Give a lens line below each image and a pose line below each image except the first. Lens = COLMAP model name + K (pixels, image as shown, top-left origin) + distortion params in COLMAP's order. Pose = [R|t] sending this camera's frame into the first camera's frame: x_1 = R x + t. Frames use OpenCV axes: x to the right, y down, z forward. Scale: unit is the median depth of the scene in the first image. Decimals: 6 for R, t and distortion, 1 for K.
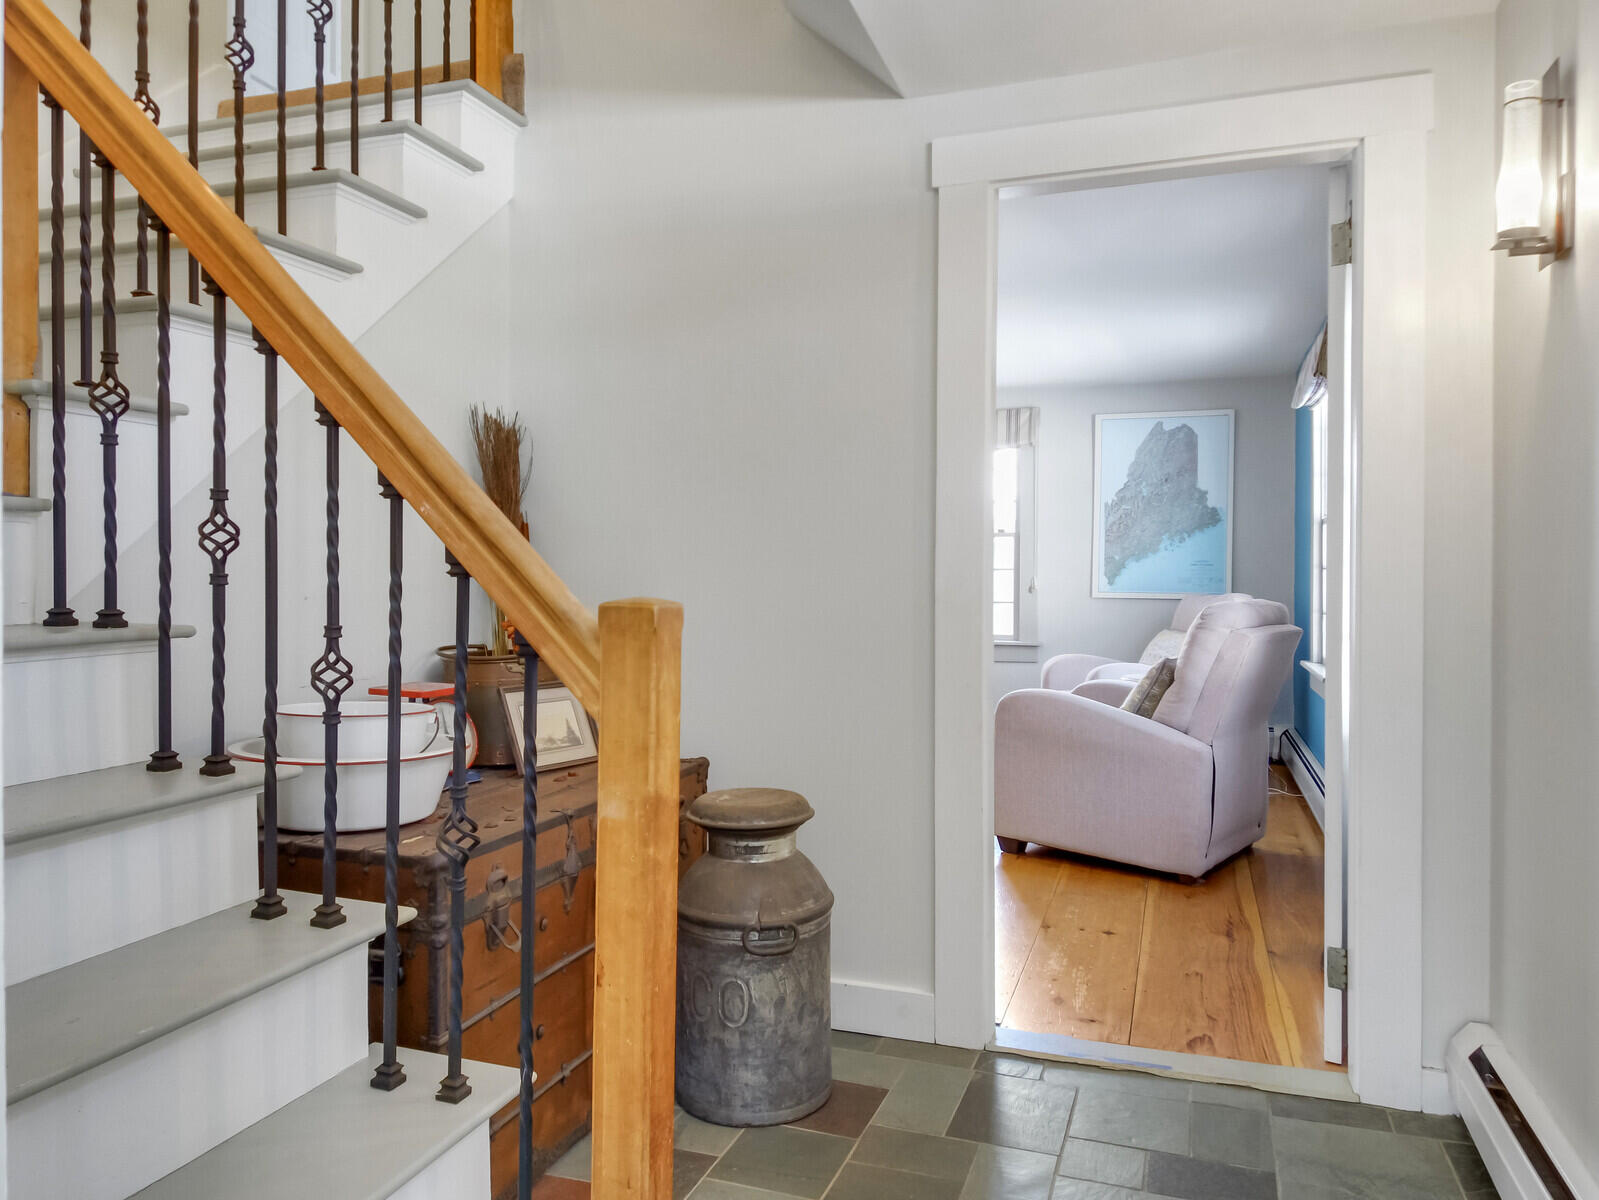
lens RADIAL K [[1095.7, 0, 792.1], [0, 1095.7, 581.4], [0, 0, 1]] dist [0.084655, -0.088342]
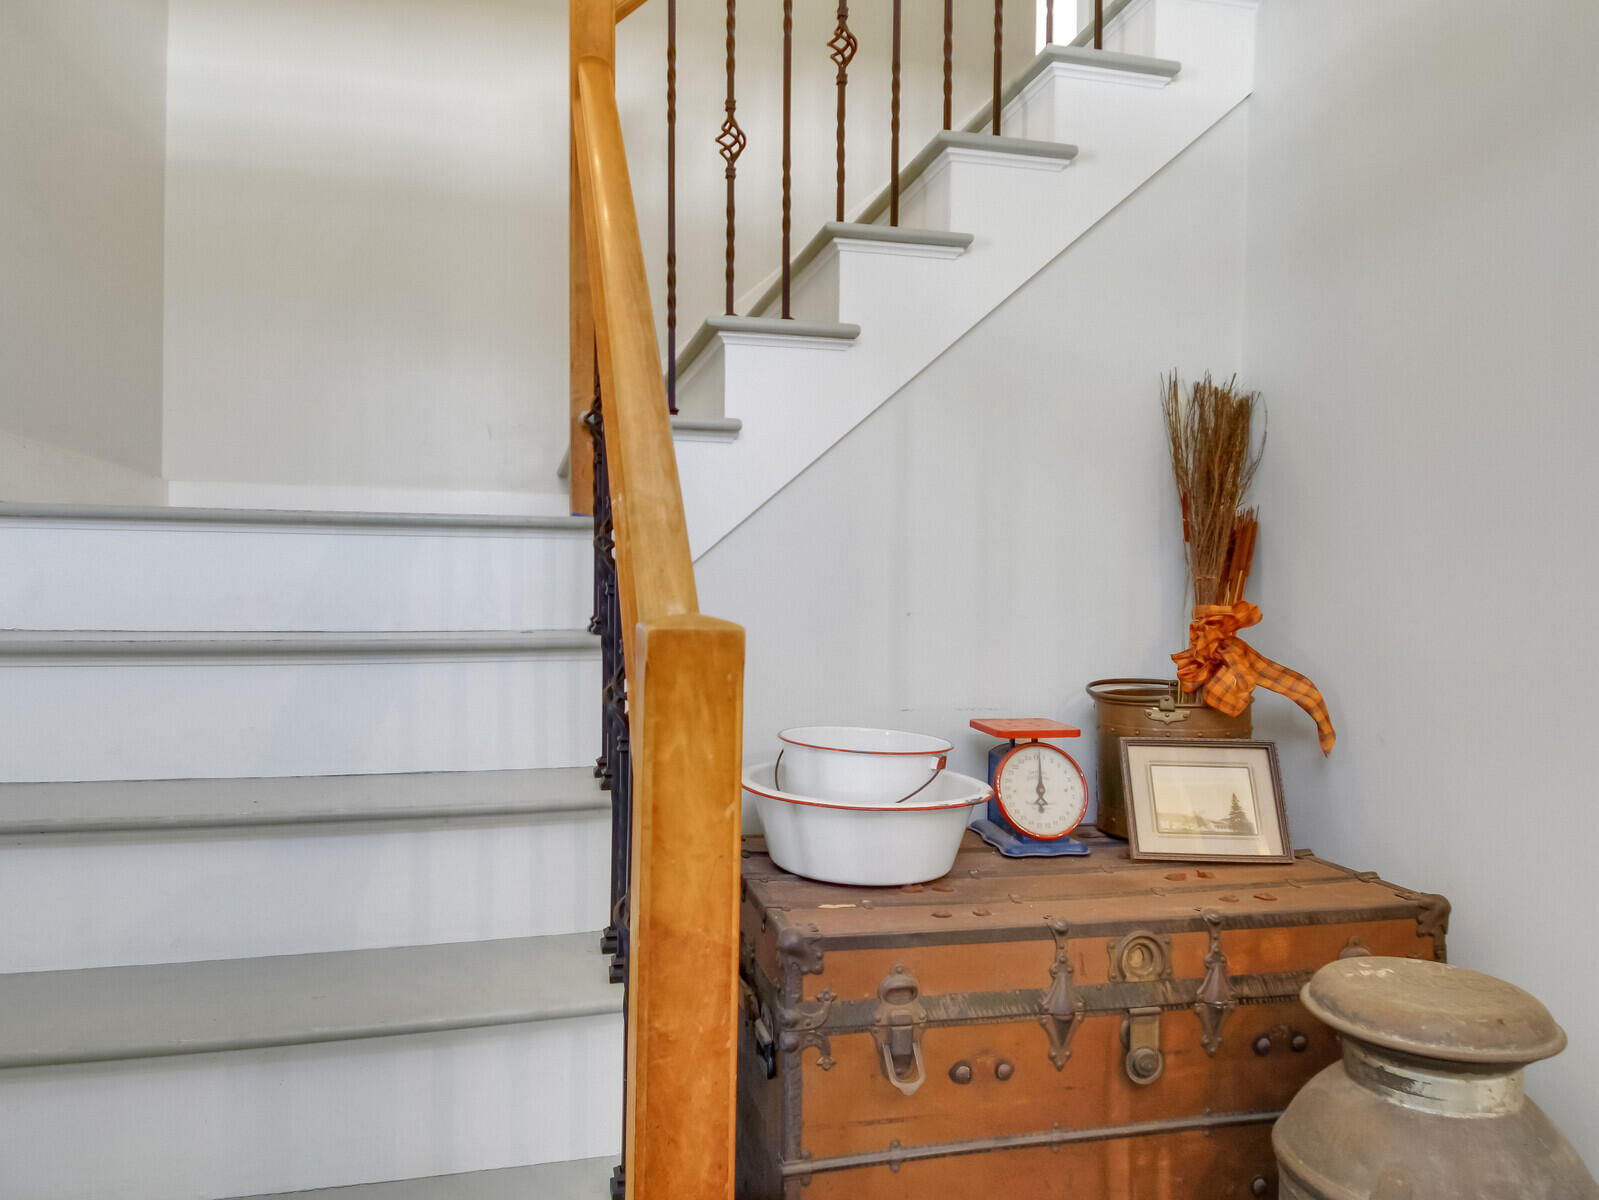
lens RADIAL K [[1095.7, 0, 792.1], [0, 1095.7, 581.4], [0, 0, 1]] dist [0.084655, -0.088342]
pose [[0.544022, -0.004812, -0.839057, 0.274003], [-0.011544, 0.999846, -0.013219, 0.001403], [0.838992, 0.016877, 0.543883, 0.427283]]
